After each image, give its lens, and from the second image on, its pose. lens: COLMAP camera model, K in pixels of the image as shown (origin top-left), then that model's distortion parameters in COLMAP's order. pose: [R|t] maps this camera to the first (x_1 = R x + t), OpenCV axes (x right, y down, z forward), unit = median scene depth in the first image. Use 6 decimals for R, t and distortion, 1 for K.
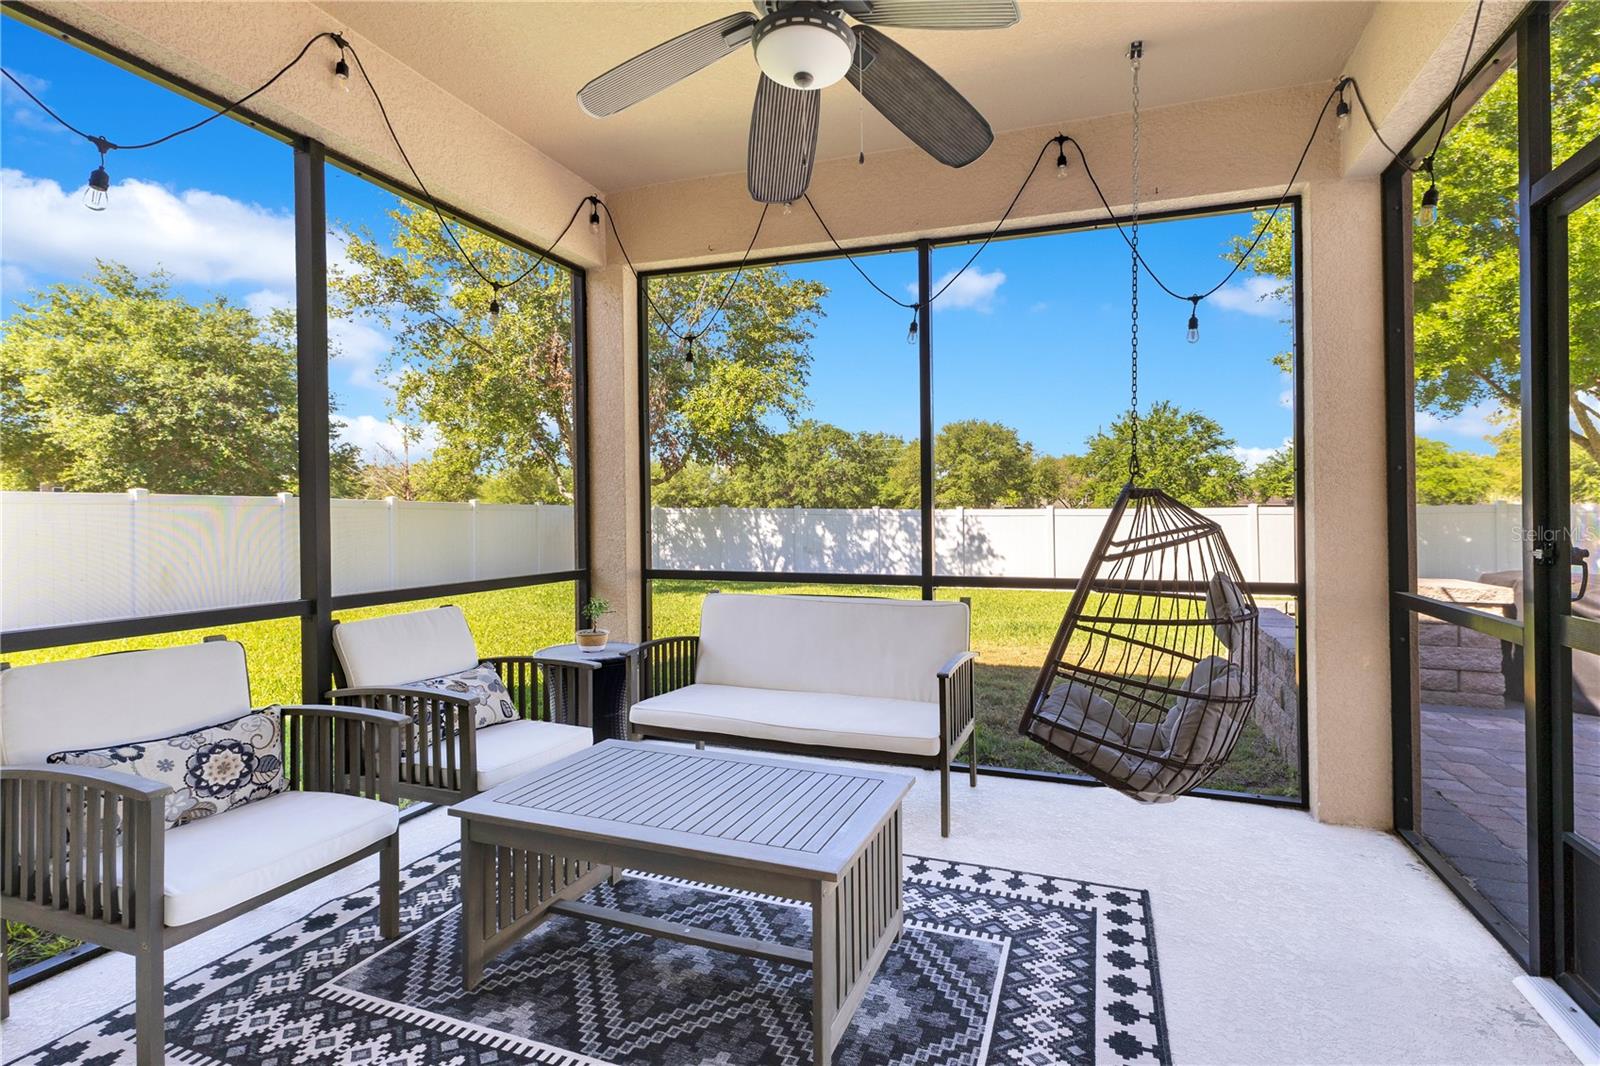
lens RADIAL K [[694.6, 0, 854.2], [0, 694.6, 510.1], [0, 0, 1]] dist [0.014600, -0.000110]
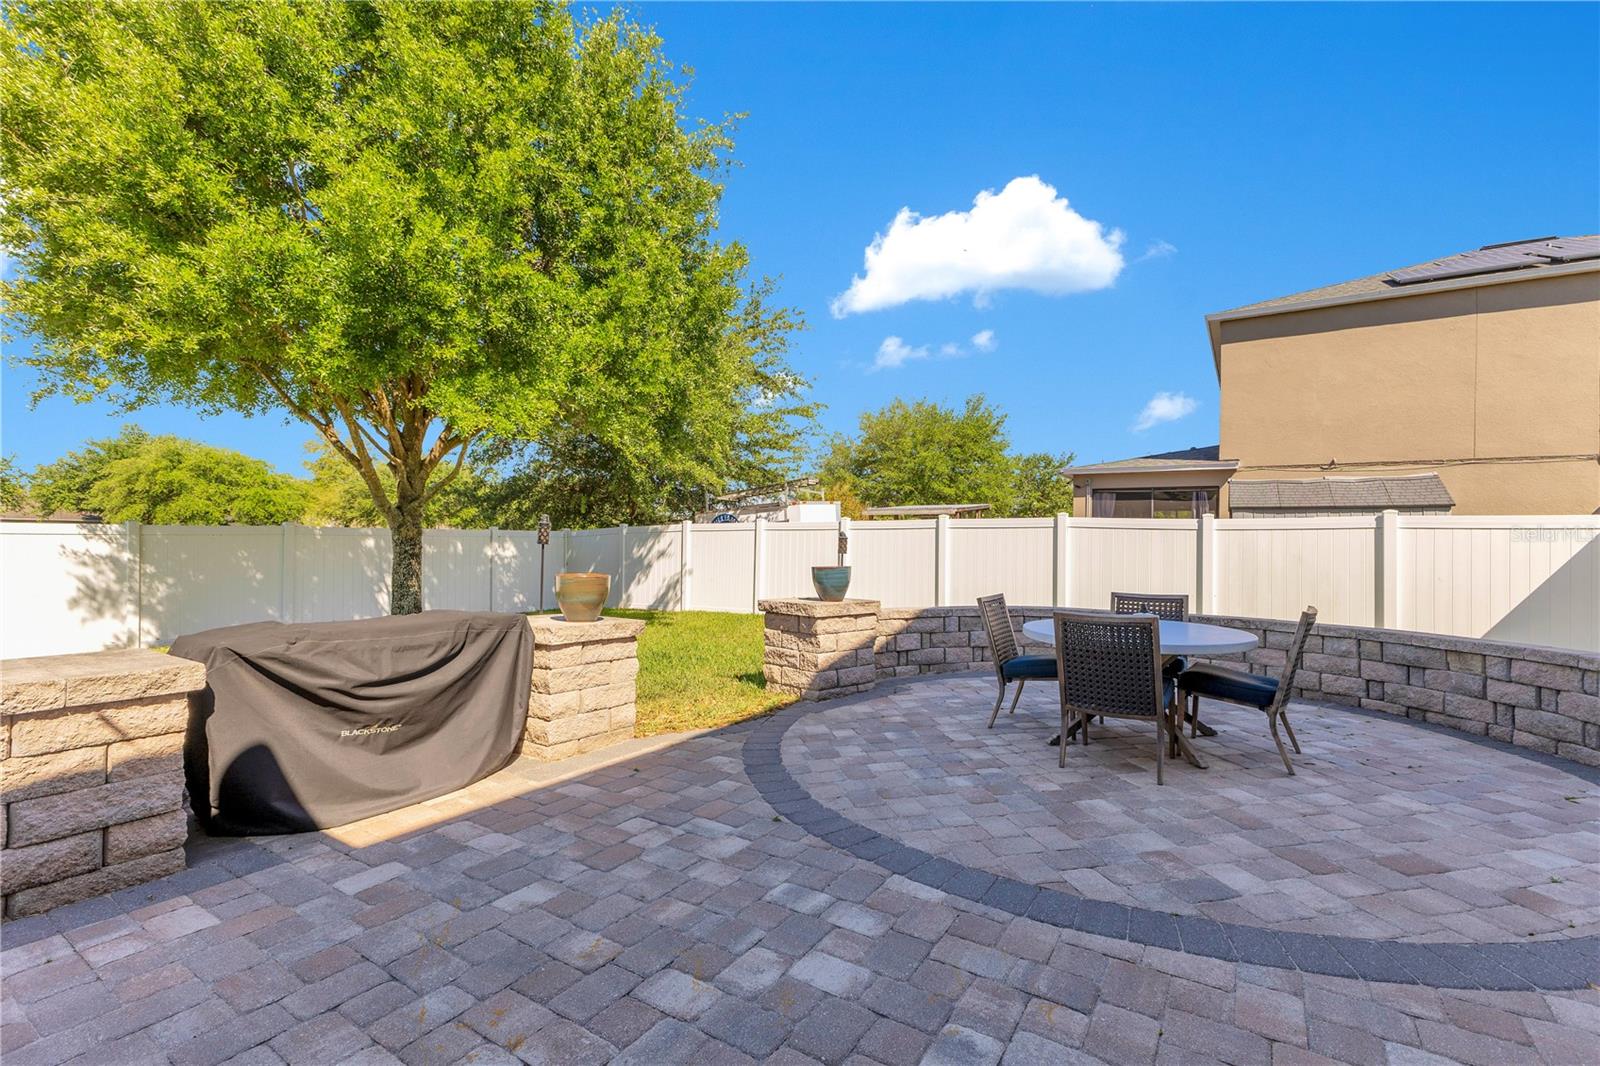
lens RADIAL K [[709.9, 0, 804.8], [0, 709.9, 530.1], [0, 0, 1]] dist [0.002645, -0.000119]
pose [[0.227135, 0.022672, 0.973599, 0.306728], [-0.021730, 0.999598, -0.018208, -0.002865], [-0.973621, -0.017020, 0.227536, 0.243353]]
